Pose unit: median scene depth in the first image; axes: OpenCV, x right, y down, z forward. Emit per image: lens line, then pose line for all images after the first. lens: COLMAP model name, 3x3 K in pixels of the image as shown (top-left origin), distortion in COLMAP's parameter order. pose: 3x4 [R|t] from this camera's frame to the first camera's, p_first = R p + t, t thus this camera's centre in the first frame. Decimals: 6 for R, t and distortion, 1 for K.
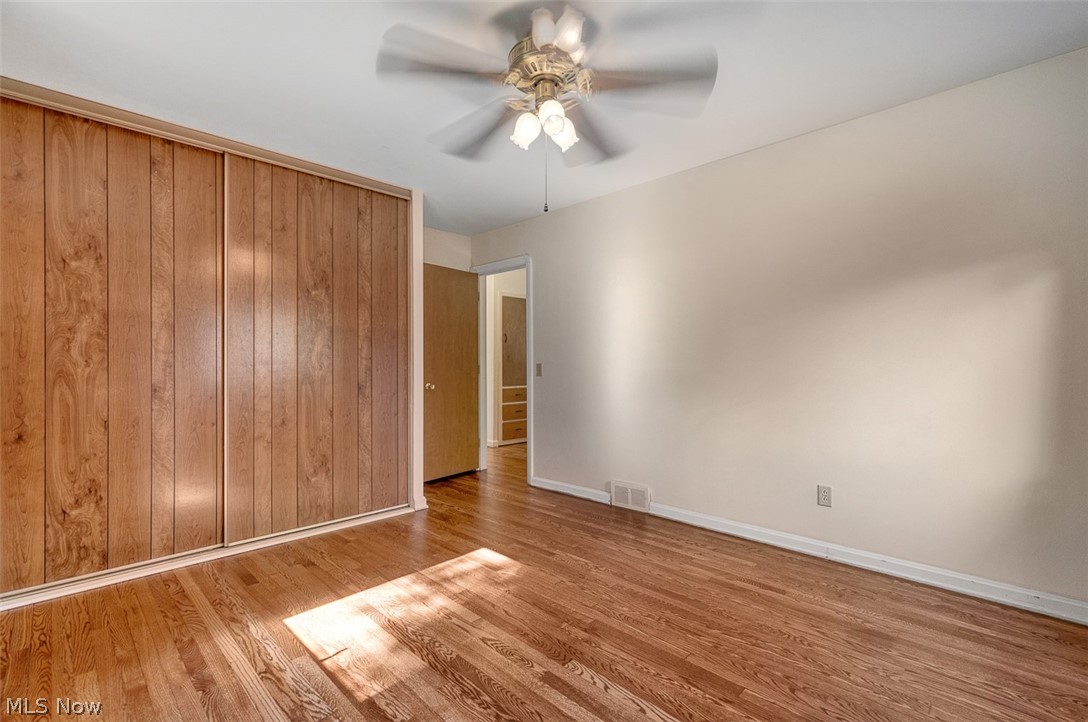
lens RADIAL K [[492.2, 0, 548.5], [0, 492.2, 364.2], [0, 0, 1]] dist [0.012717, -0.000126]
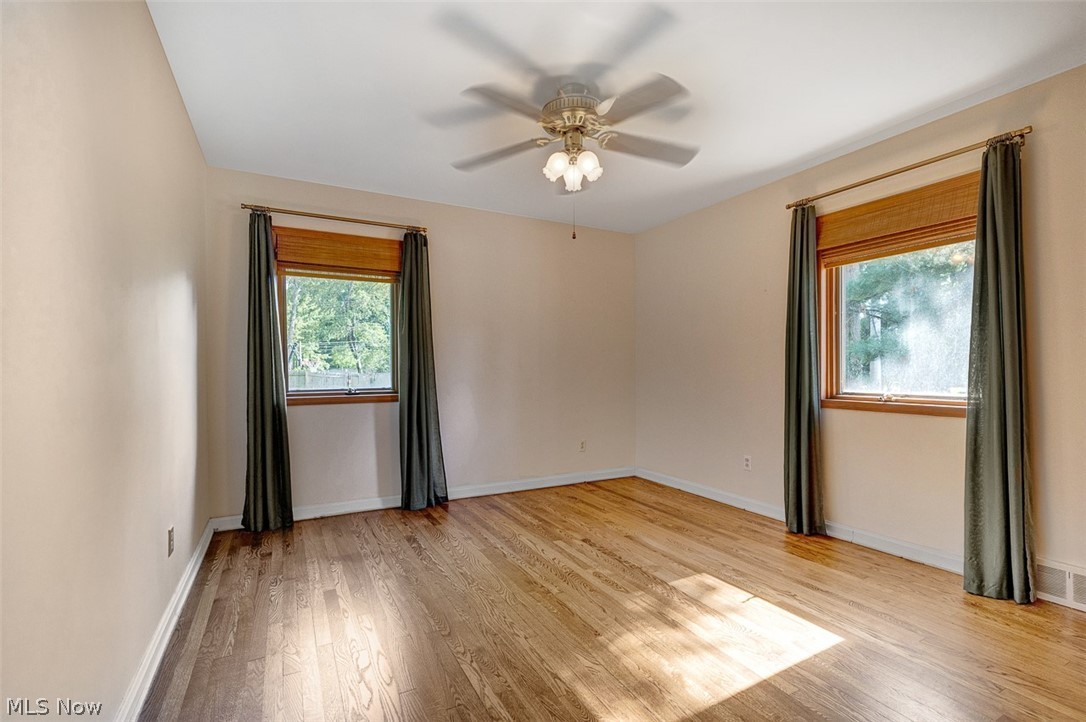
lens RADIAL K [[502.1, 0, 558.9], [0, 502.1, 367.4], [0, 0, 1]] dist [0.020968, 0.000097]
pose [[-0.961192, 0.005482, 0.275825, -0.215174], [0.006086, 0.999981, 0.001332, 0.004933], [-0.275812, 0.002958, -0.961207, 1.530184]]
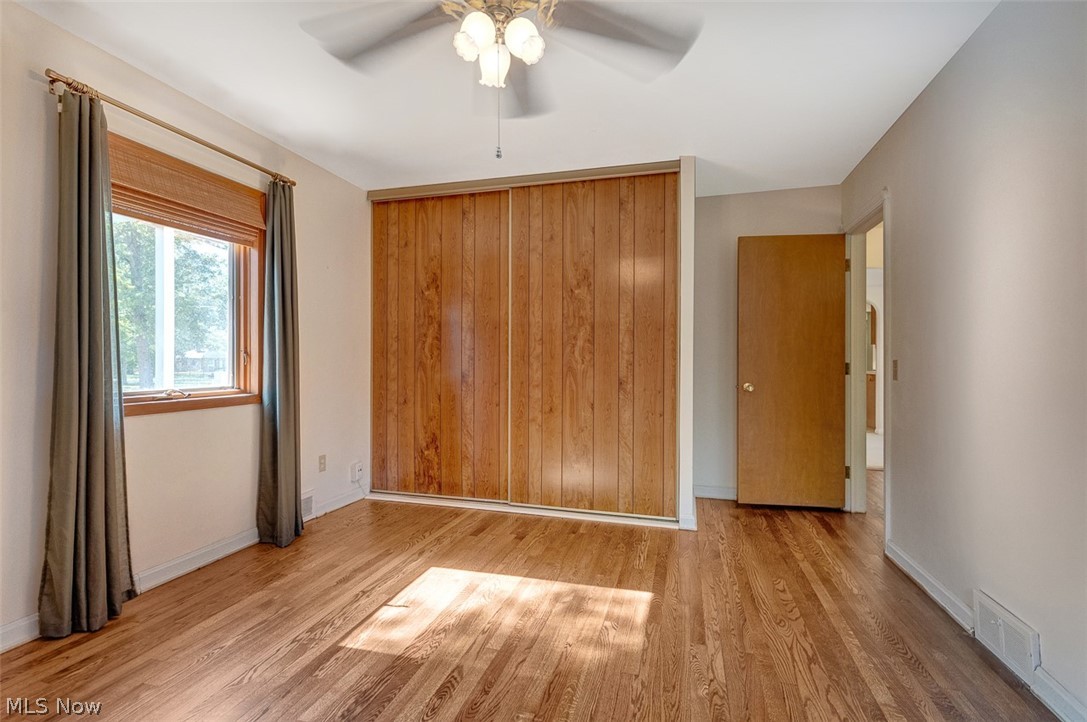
lens RADIAL K [[493.2, 0, 543.9], [0, 493.2, 362.6], [0, 0, 1]] dist [0.025008, -0.000381]
pose [[0.482780, 0.002490, -0.875738, 0.486344], [-0.010704, 0.999938, -0.003058, 0.014766], [0.875676, 0.010850, 0.482777, 0.484017]]
